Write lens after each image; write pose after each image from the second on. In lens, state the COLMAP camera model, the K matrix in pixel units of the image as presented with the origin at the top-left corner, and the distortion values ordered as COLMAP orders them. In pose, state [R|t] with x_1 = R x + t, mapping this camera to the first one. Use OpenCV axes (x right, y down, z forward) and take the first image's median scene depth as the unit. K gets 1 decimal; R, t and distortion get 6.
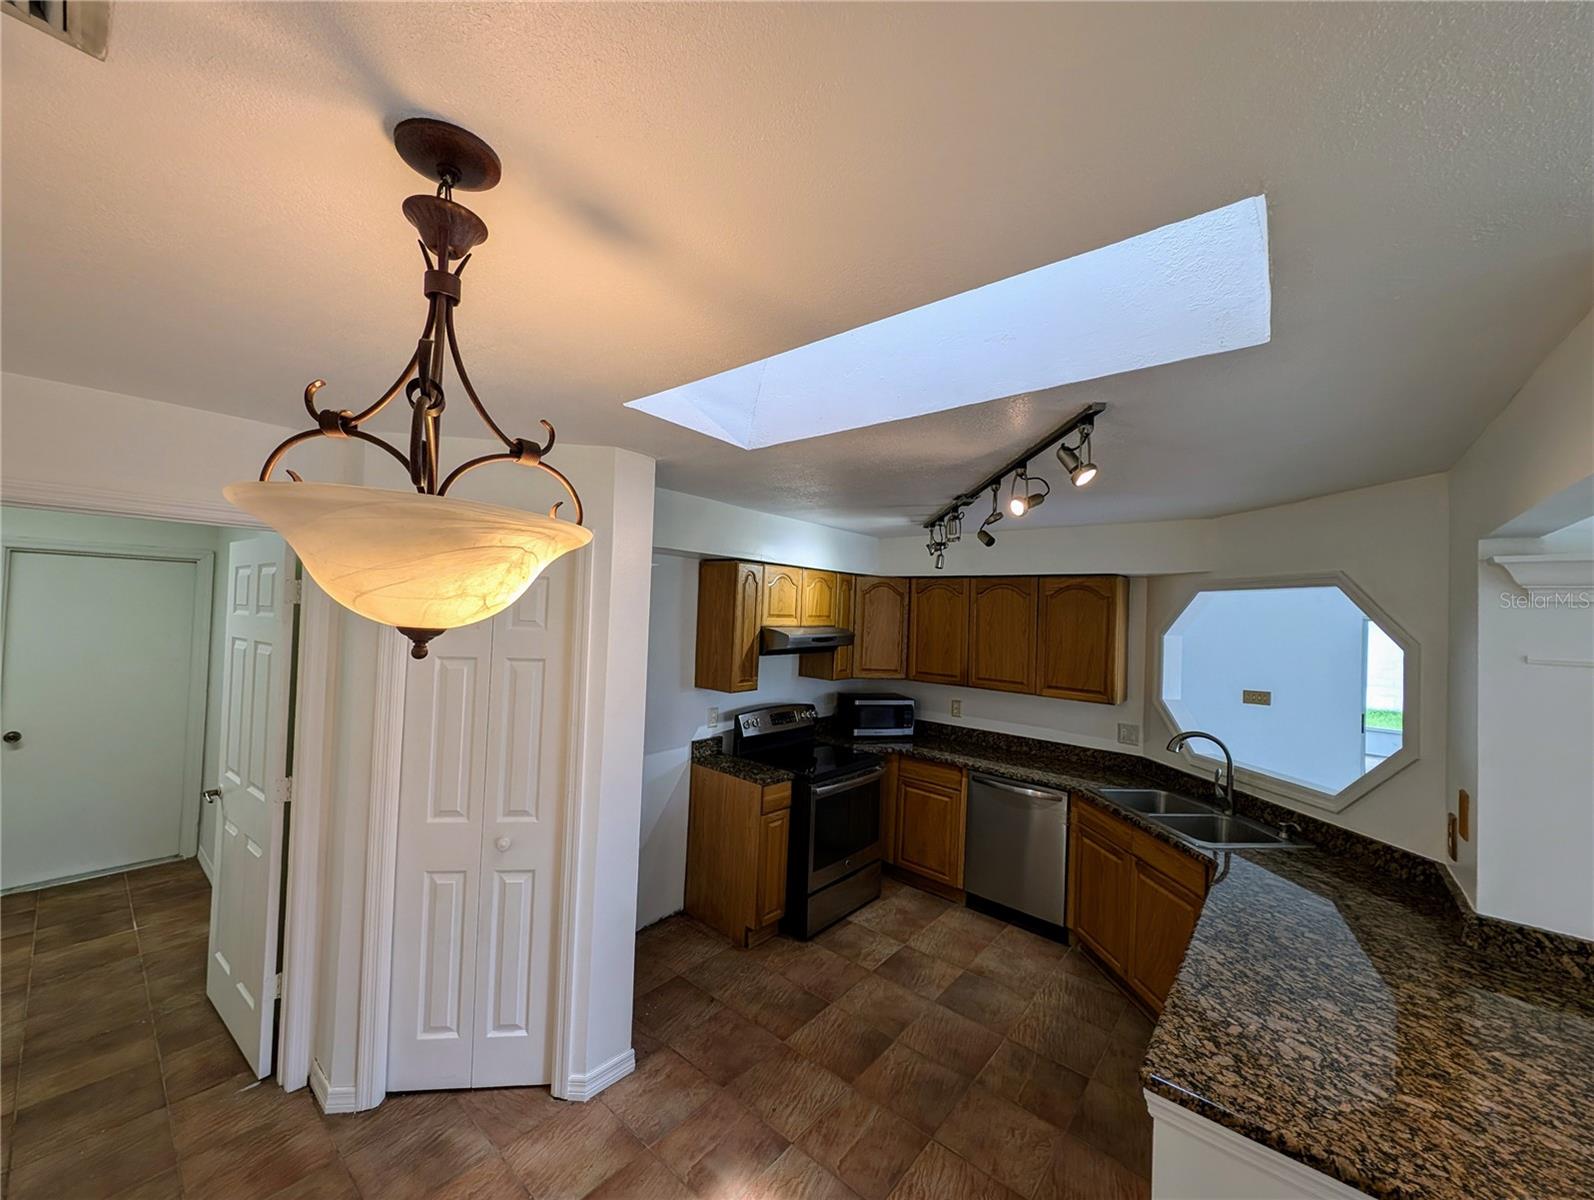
lens RADIAL K [[605.1, 0, 791.9], [0, 605.1, 593.8], [0, 0, 1]] dist [-0.000585, -0.000561]
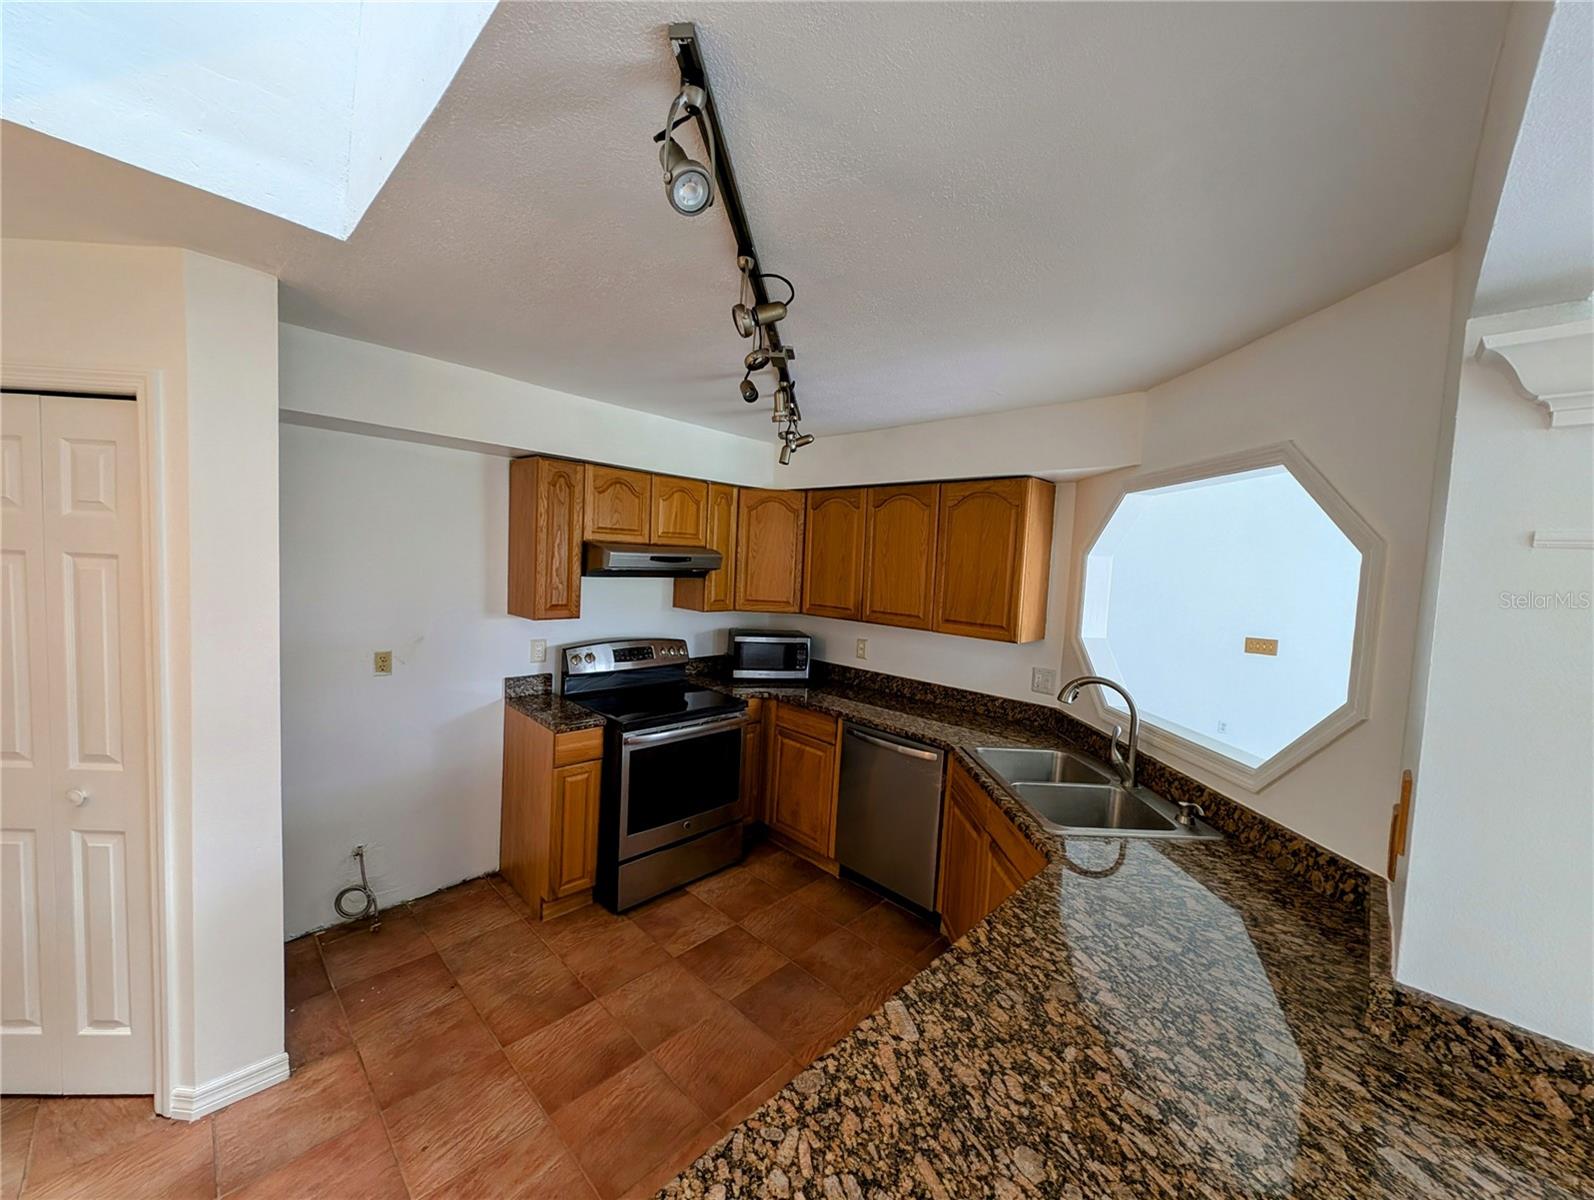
lens RADIAL K [[605.1, 0, 793.3], [0, 605.1, 595.8], [0, 0, 1]] dist [-0.000585, -0.000561]
pose [[0.997756, 0.012295, -0.065810, 0.372000], [-0.006612, 0.996284, 0.085878, 0.071749], [0.066621, -0.085250, 0.994130, 0.261994]]
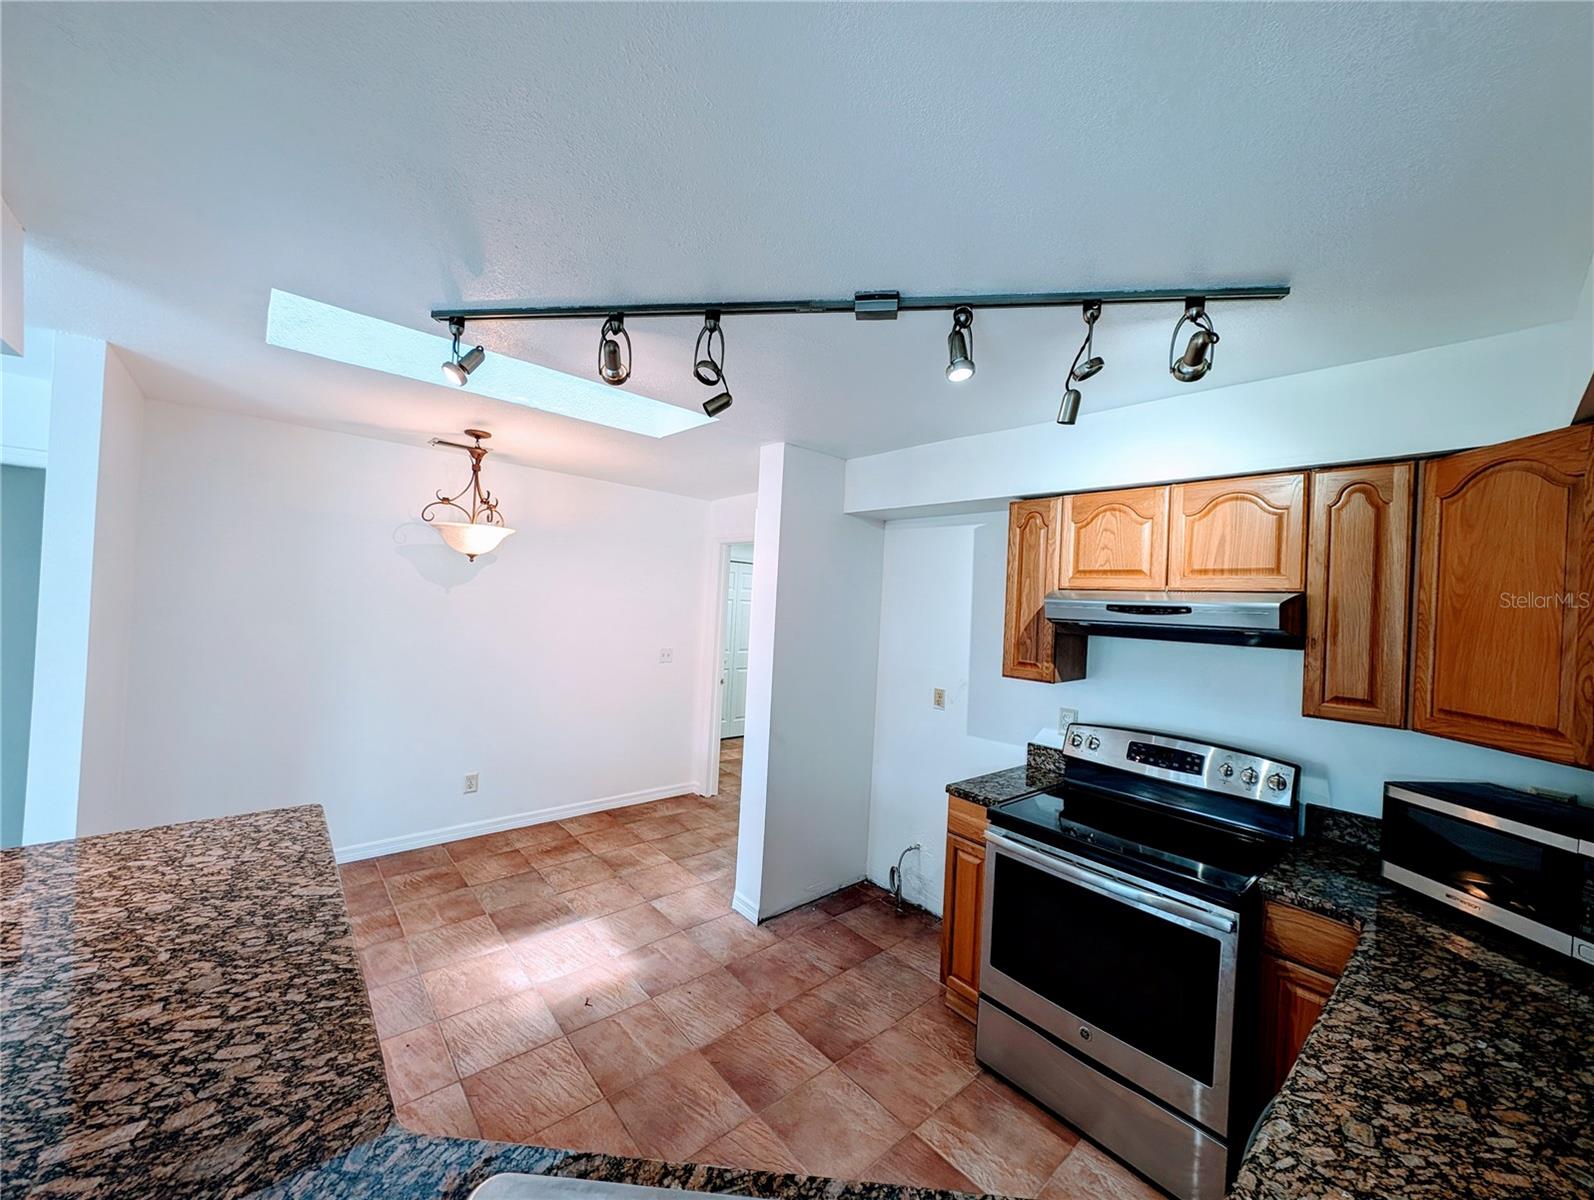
lens RADIAL K [[605.1, 0, 793.0], [0, 605.1, 597.4], [0, 0, 1]] dist [-0.000585, -0.000561]
pose [[-0.150675, -0.050972, -0.987268, 0.847825], [-0.029199, 0.998464, -0.047093, 0.133551], [0.988152, 0.021732, -0.151932, 1.051567]]
